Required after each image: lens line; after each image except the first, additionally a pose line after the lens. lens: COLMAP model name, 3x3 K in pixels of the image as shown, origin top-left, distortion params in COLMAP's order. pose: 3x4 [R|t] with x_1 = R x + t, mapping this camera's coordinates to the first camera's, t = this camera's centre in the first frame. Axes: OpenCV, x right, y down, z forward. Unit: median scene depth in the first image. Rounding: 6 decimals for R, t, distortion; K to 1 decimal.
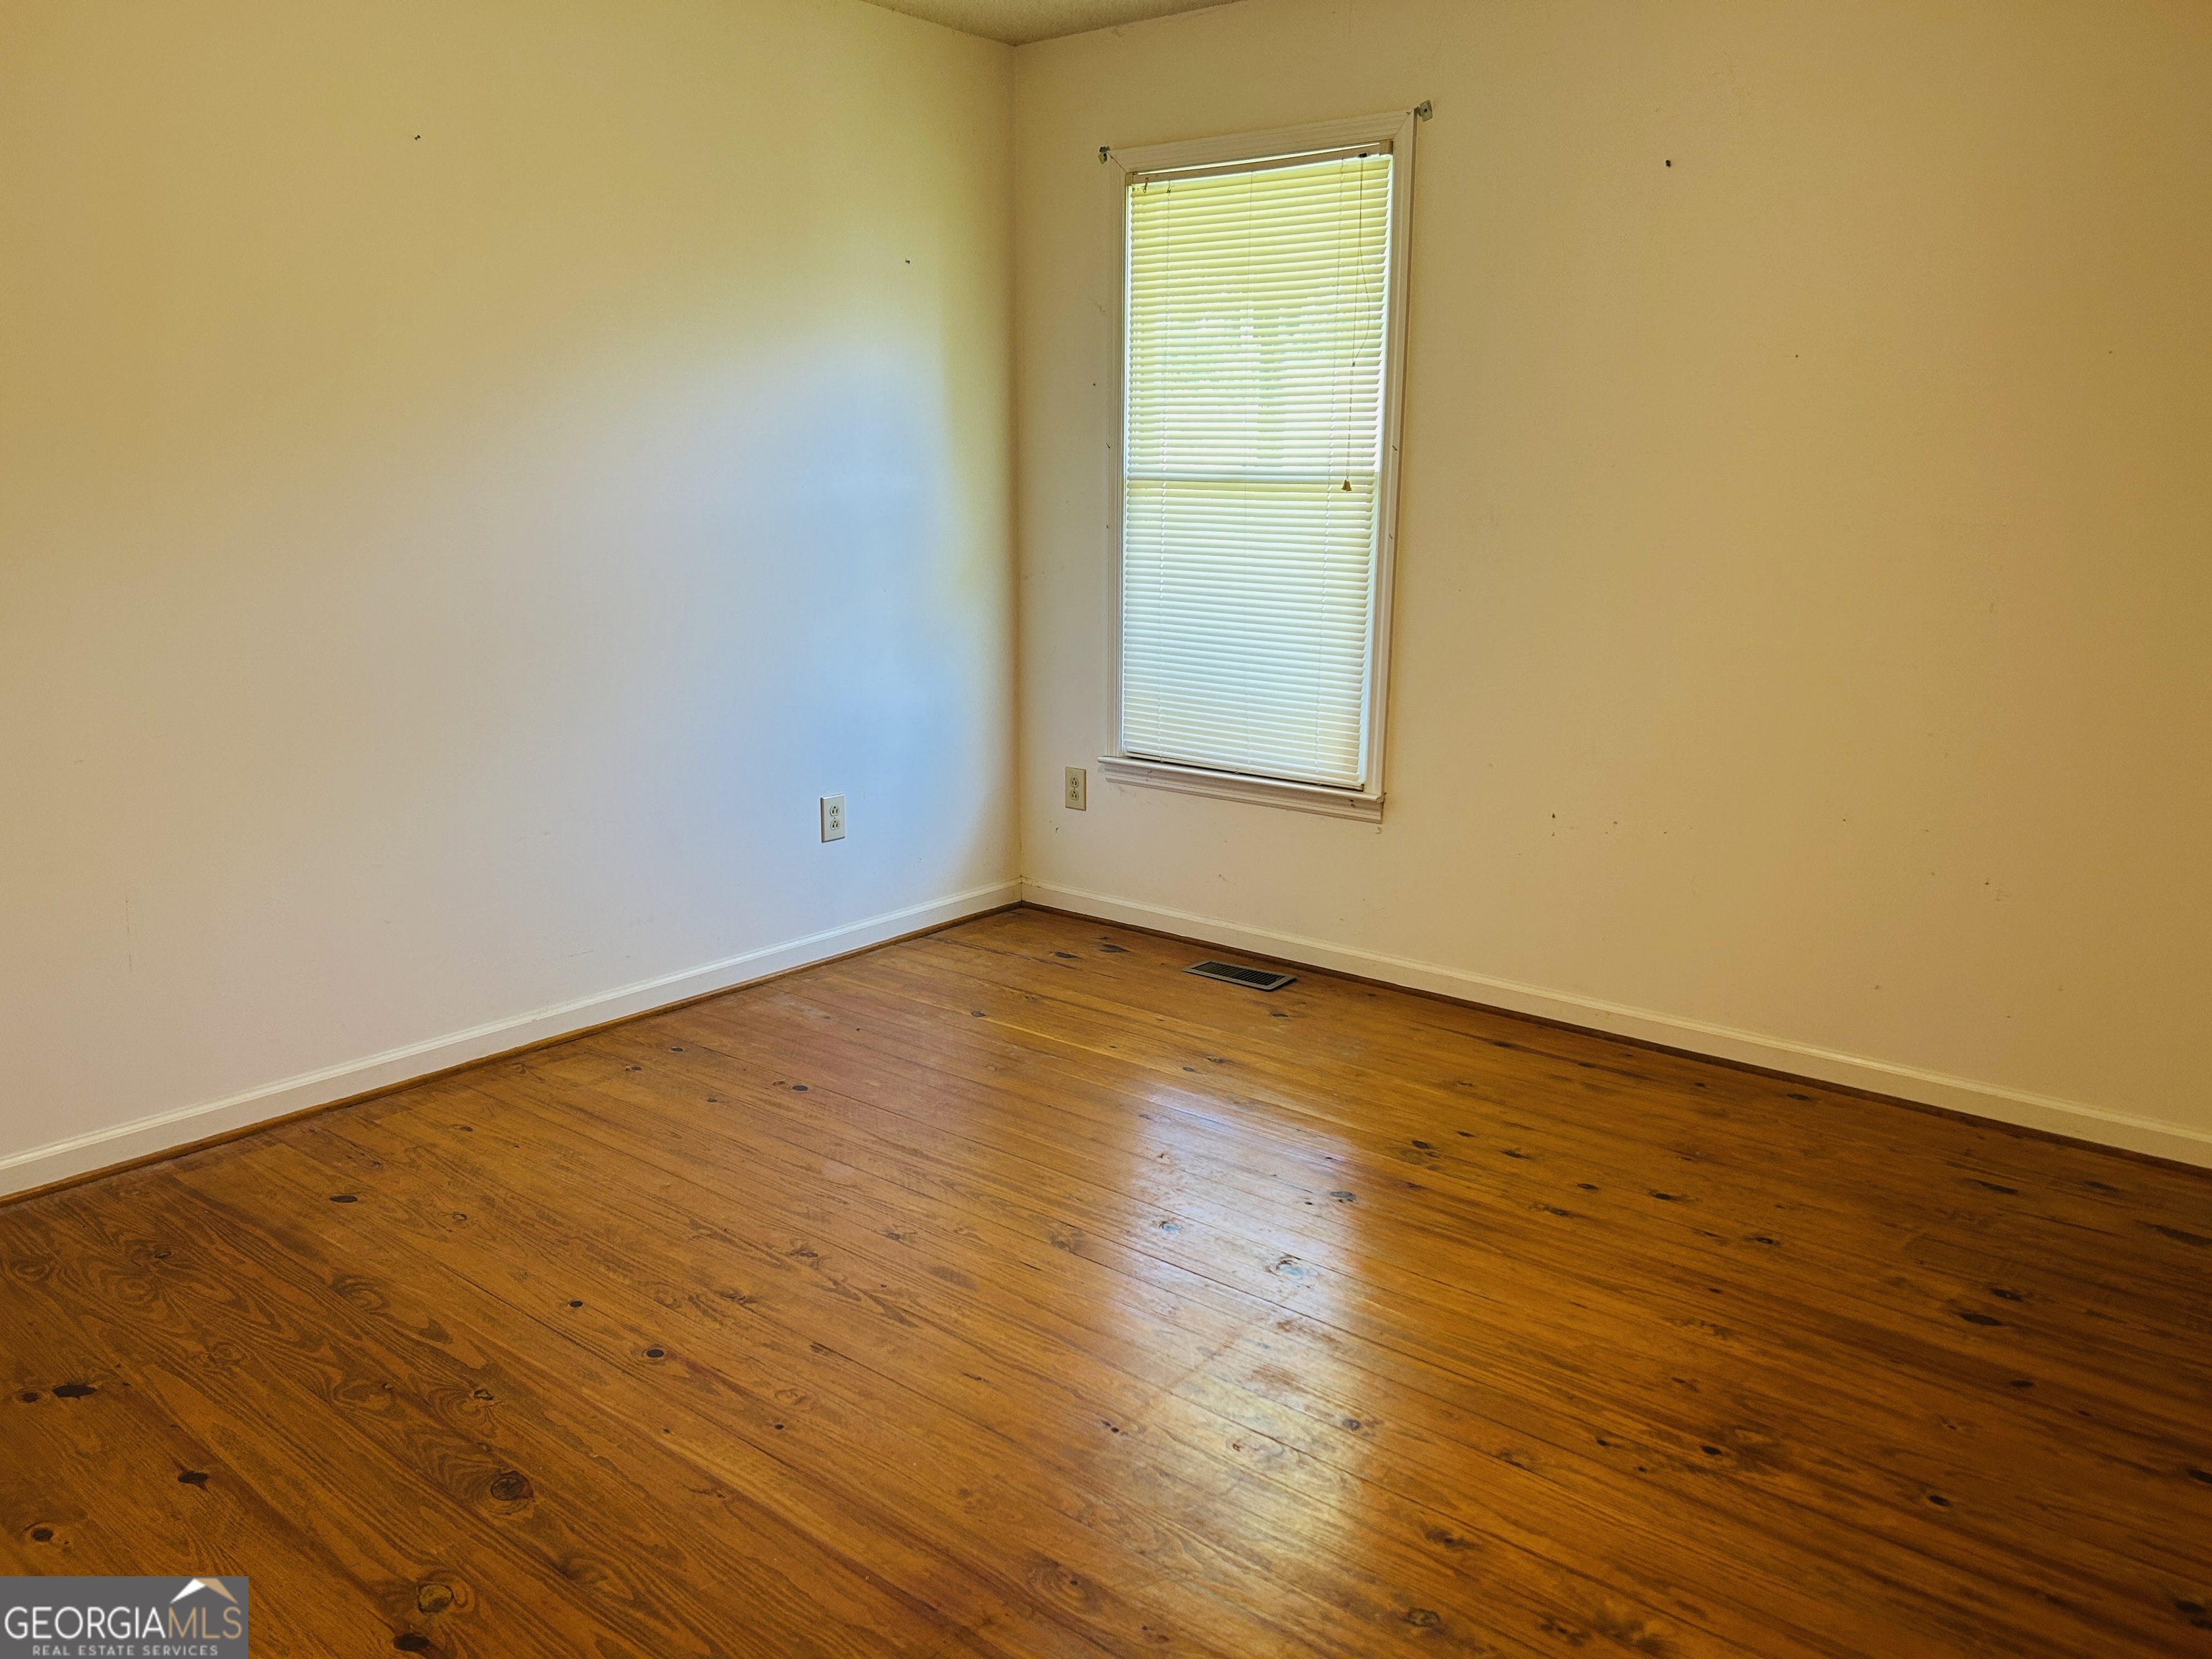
lens RADIAL K [[1671.7, 0, 1107.6], [0, 1671.7, 844.7], [0, 0, 1]] dist [0.067560, -0.076138]
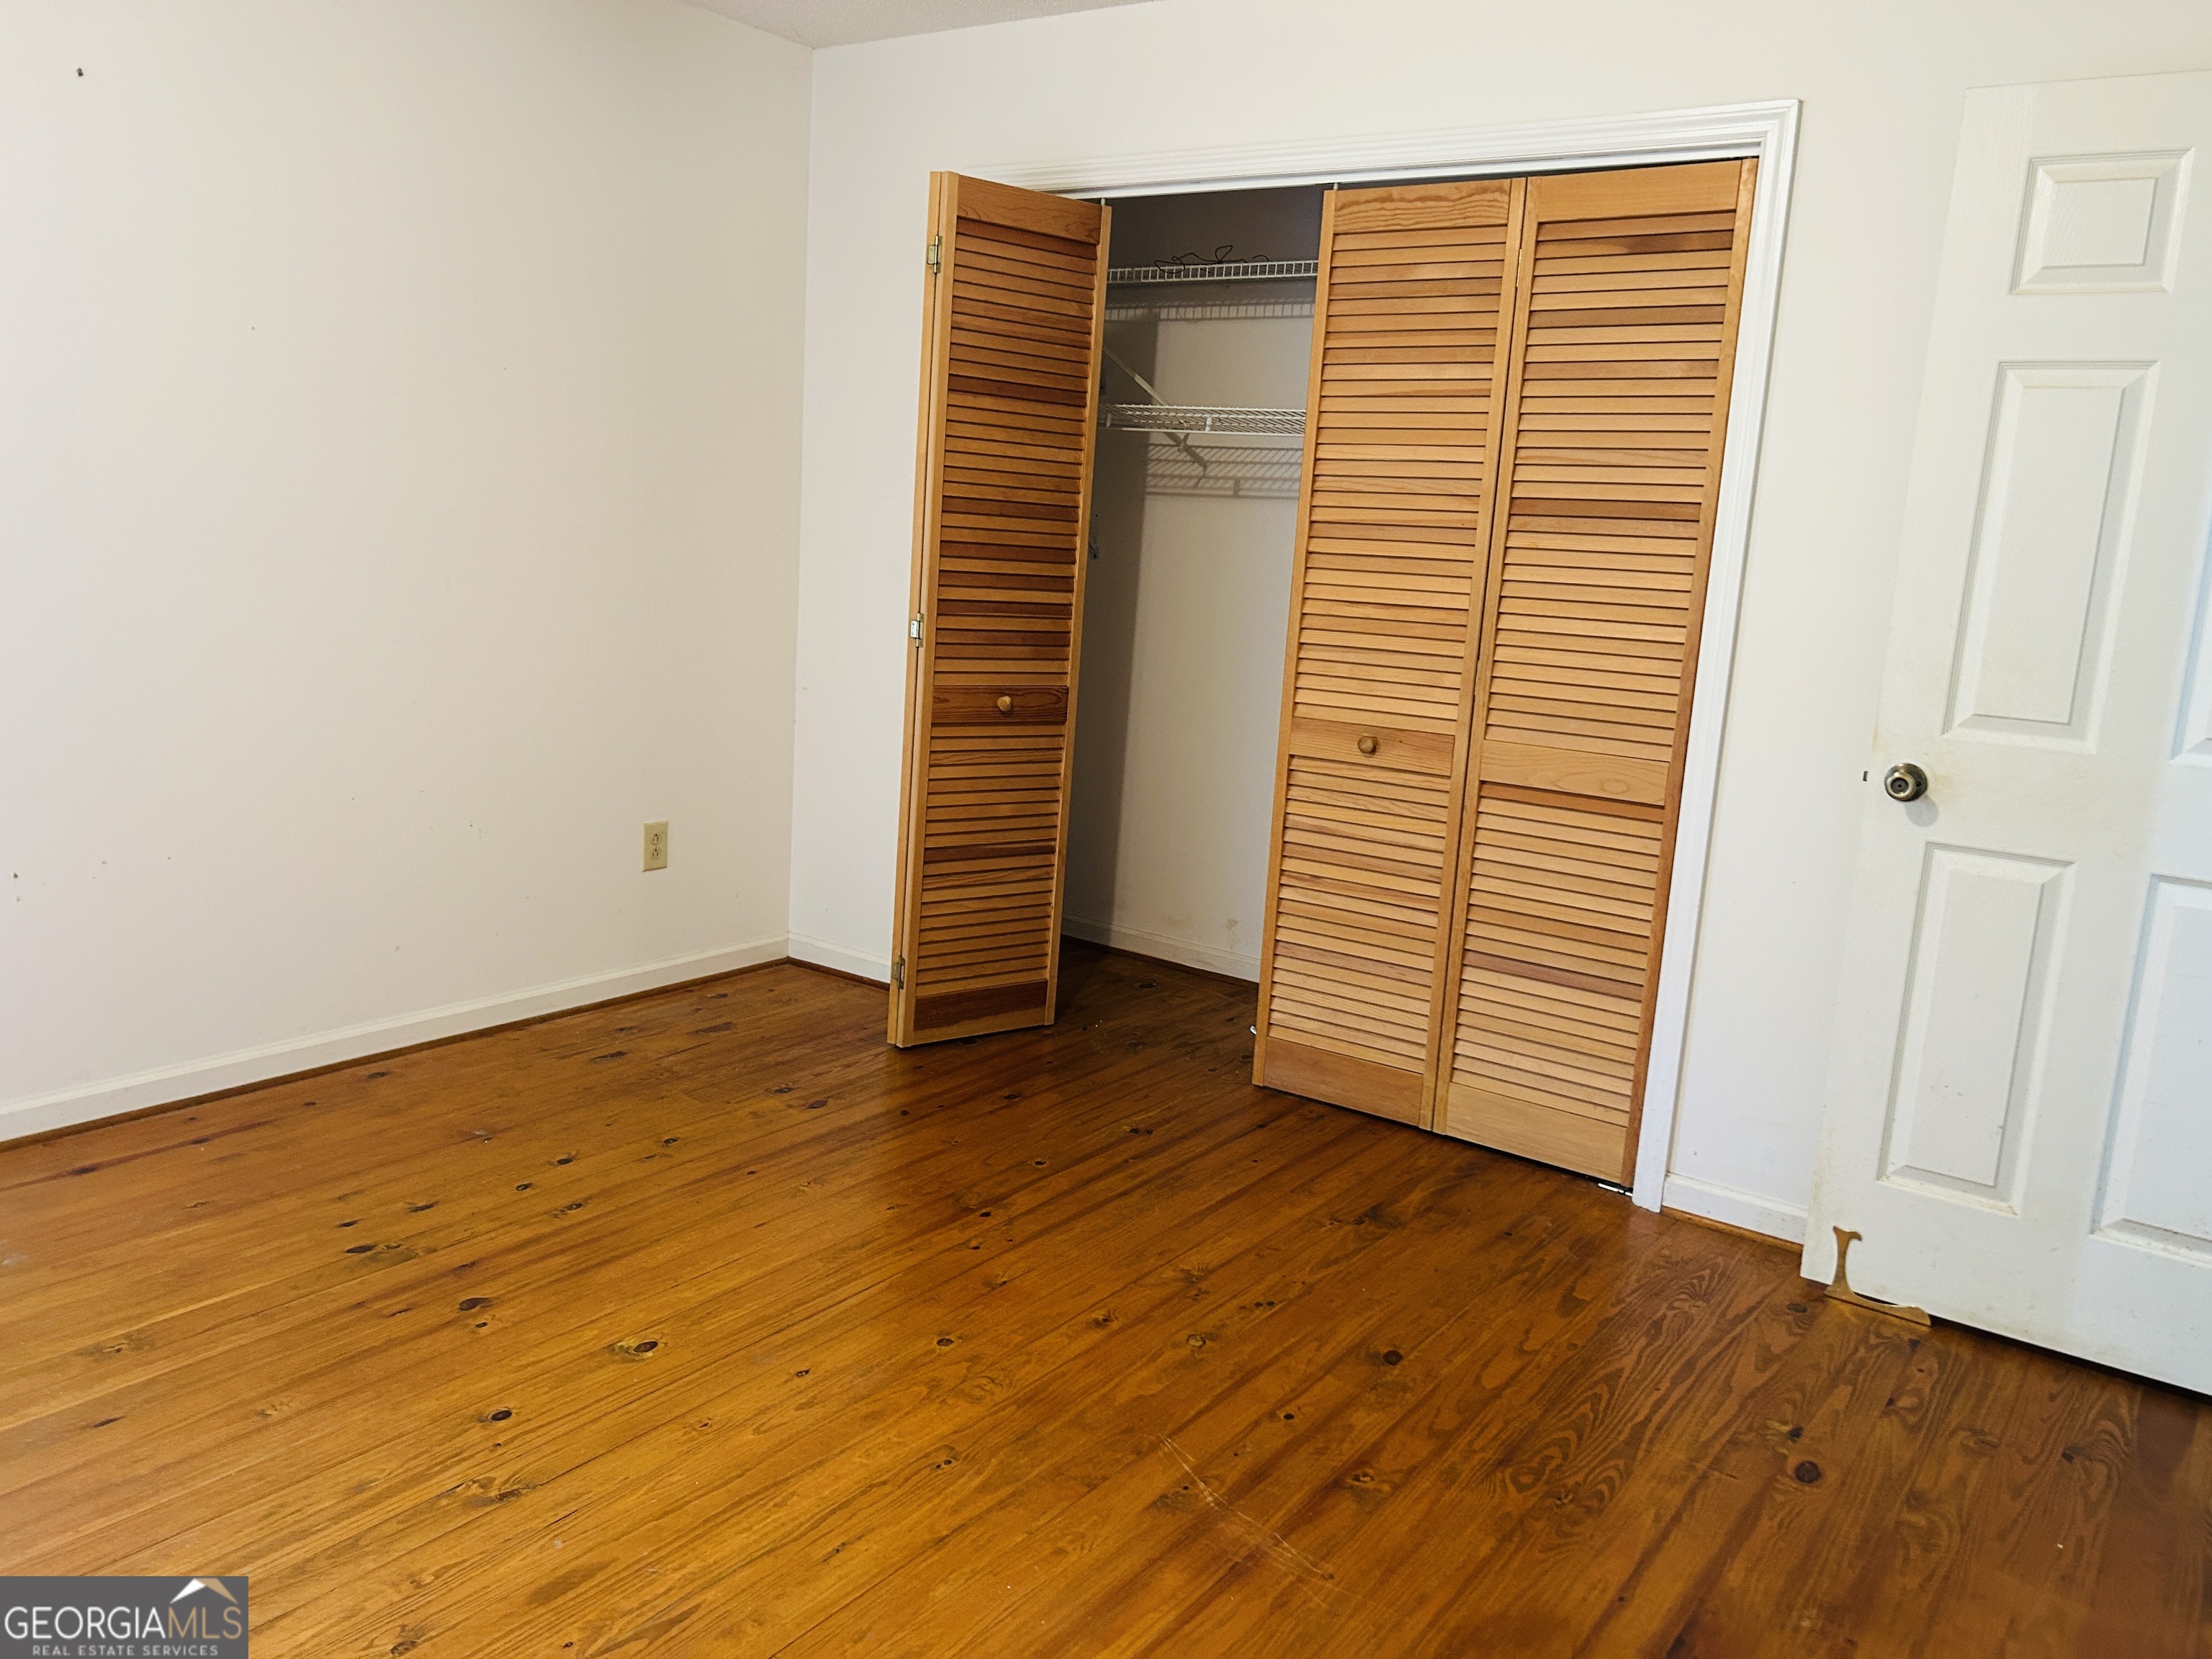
lens RADIAL K [[1671.7, 0, 1107.6], [0, 1671.7, 844.7], [0, 0, 1]] dist [0.067560, -0.076138]
pose [[-0.070327, -0.199569, 0.977357, -0.684796], [0.159402, 0.964944, 0.208504, -0.147580], [-0.984706, 0.170456, -0.036049, 0.673781]]
